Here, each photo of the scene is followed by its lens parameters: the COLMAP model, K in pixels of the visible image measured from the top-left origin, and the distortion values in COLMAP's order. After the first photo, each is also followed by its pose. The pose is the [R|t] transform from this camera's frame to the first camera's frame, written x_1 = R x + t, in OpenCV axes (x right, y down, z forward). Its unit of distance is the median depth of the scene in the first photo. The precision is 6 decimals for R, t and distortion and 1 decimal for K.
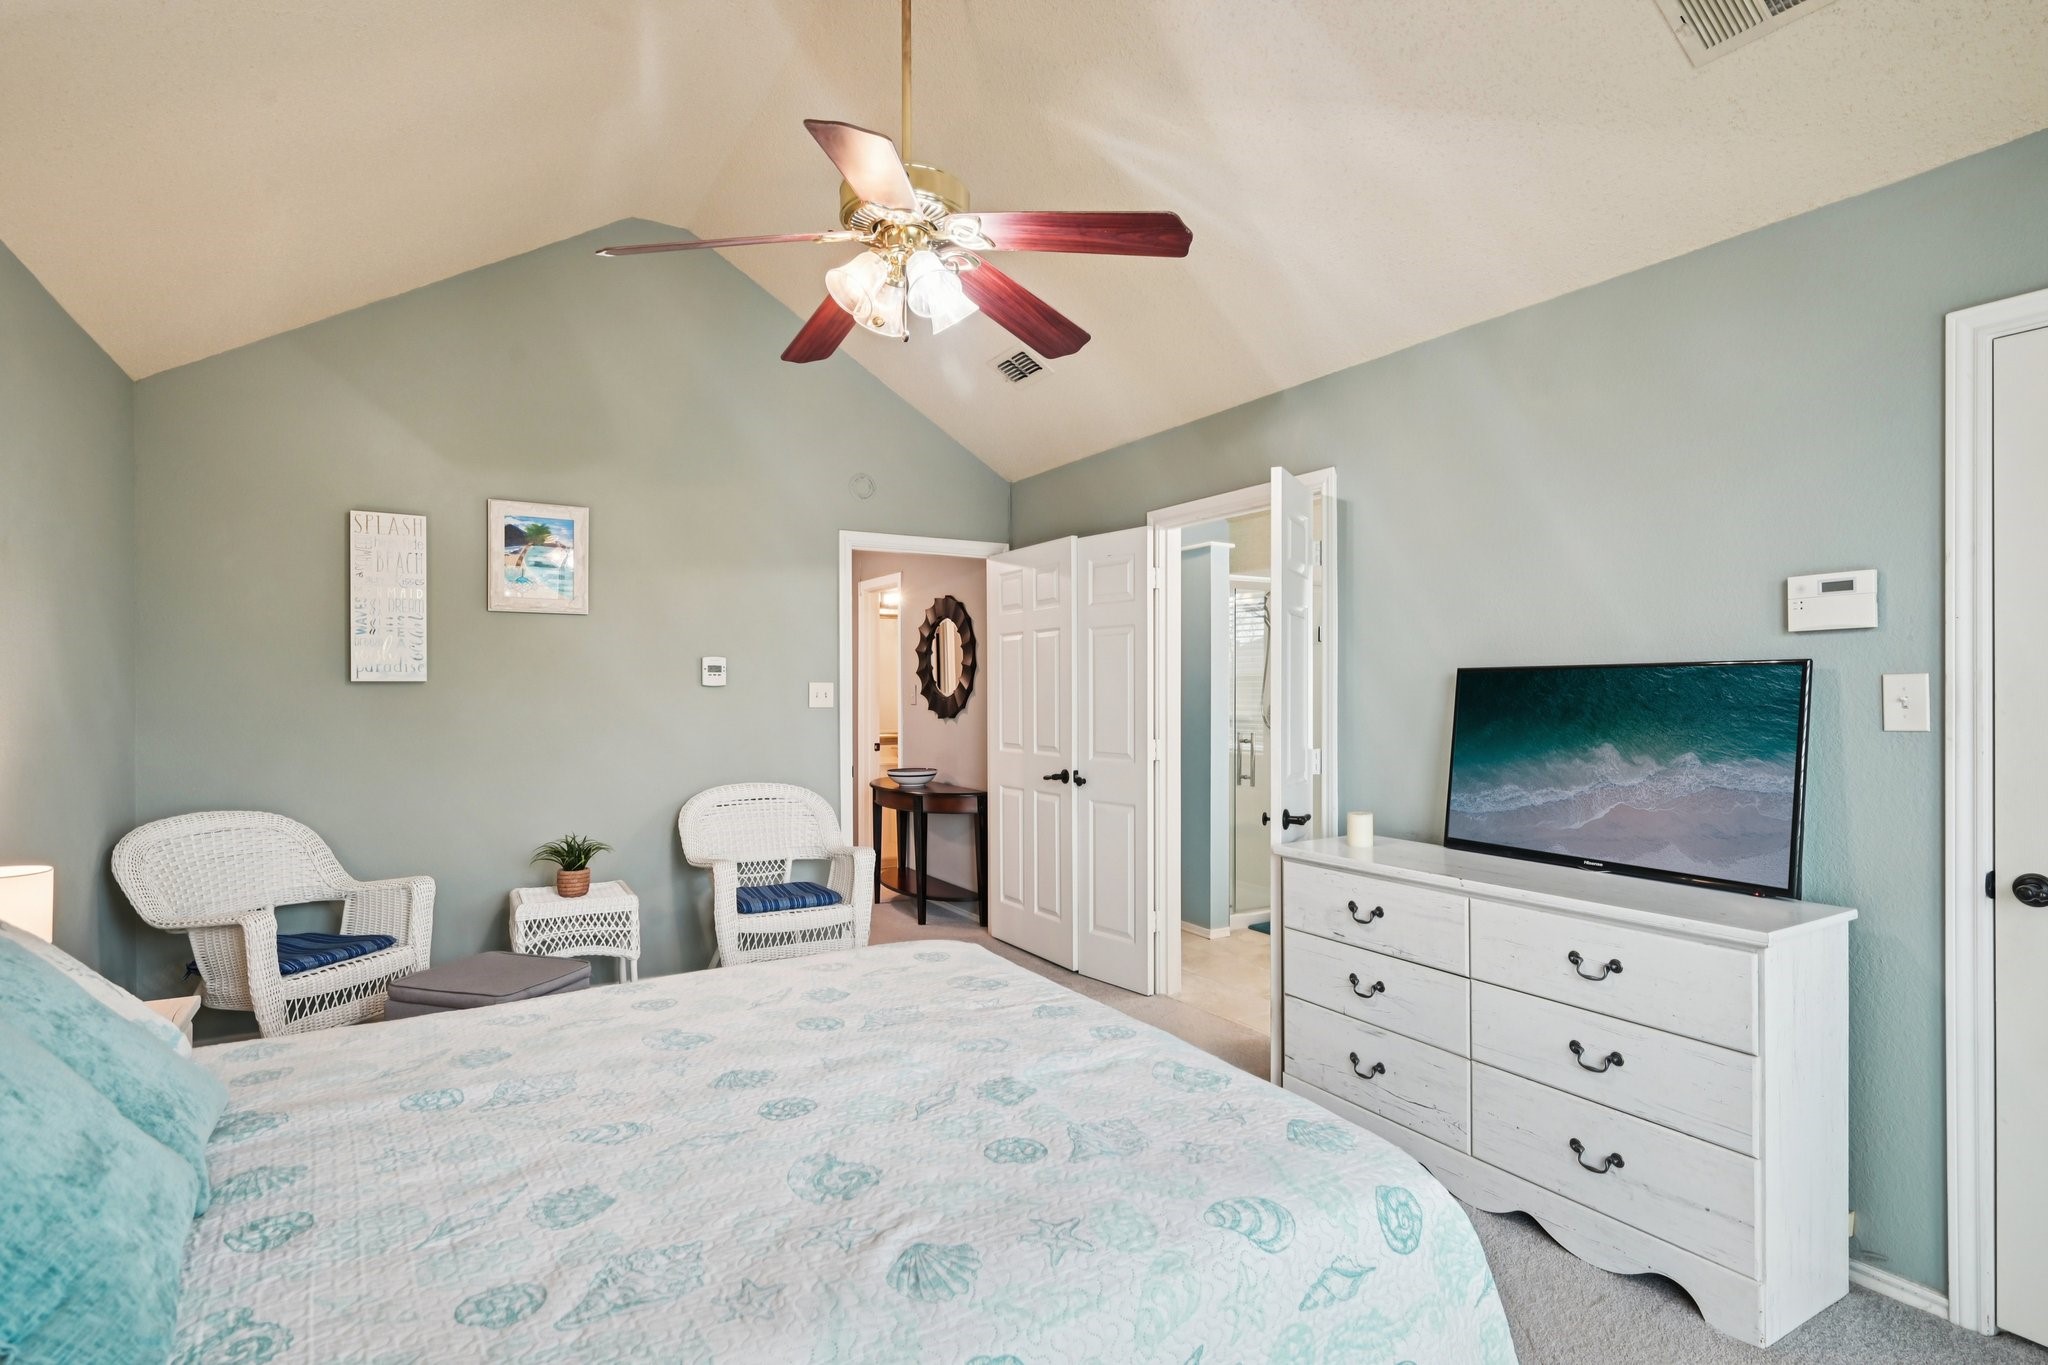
lens RADIAL K [[1046.1, 0, 1018.2], [0, 1046.1, 689.1], [0, 0, 1]] dist [-0.004179, 0.000860]
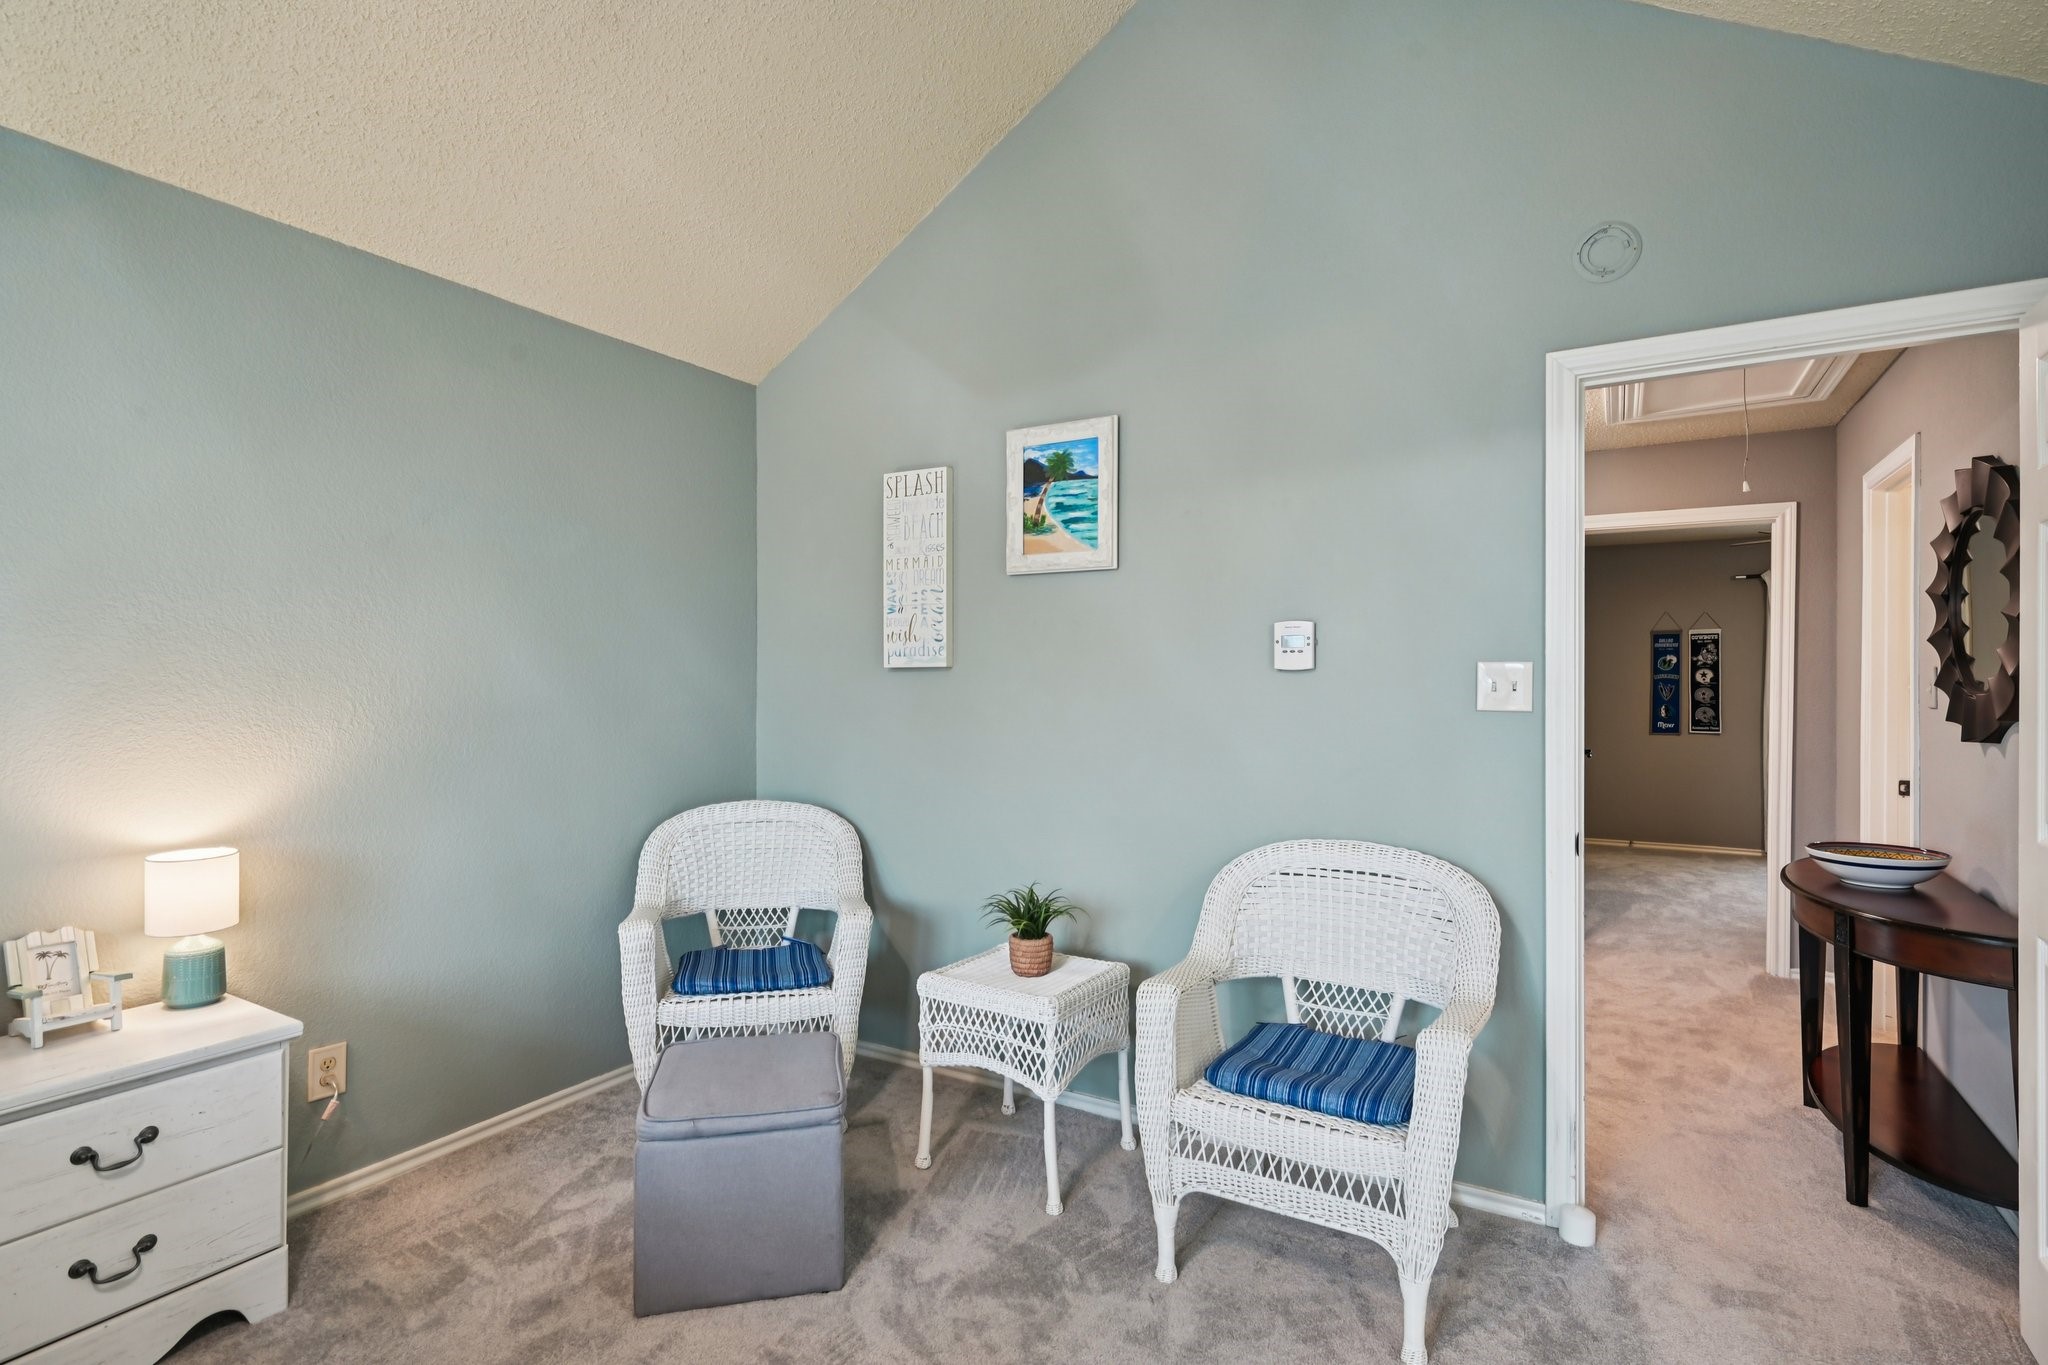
lens RADIAL K [[979.5, 0, 1026.2], [0, 979.5, 683.4], [0, 0, 1]] dist [-0.000909, 0.001271]
pose [[0.482173, 0.003920, -0.876068, 0.135466], [0.001426, 0.999985, 0.005260, 0.001585], [0.876075, -0.003786, 0.482160, 0.651611]]
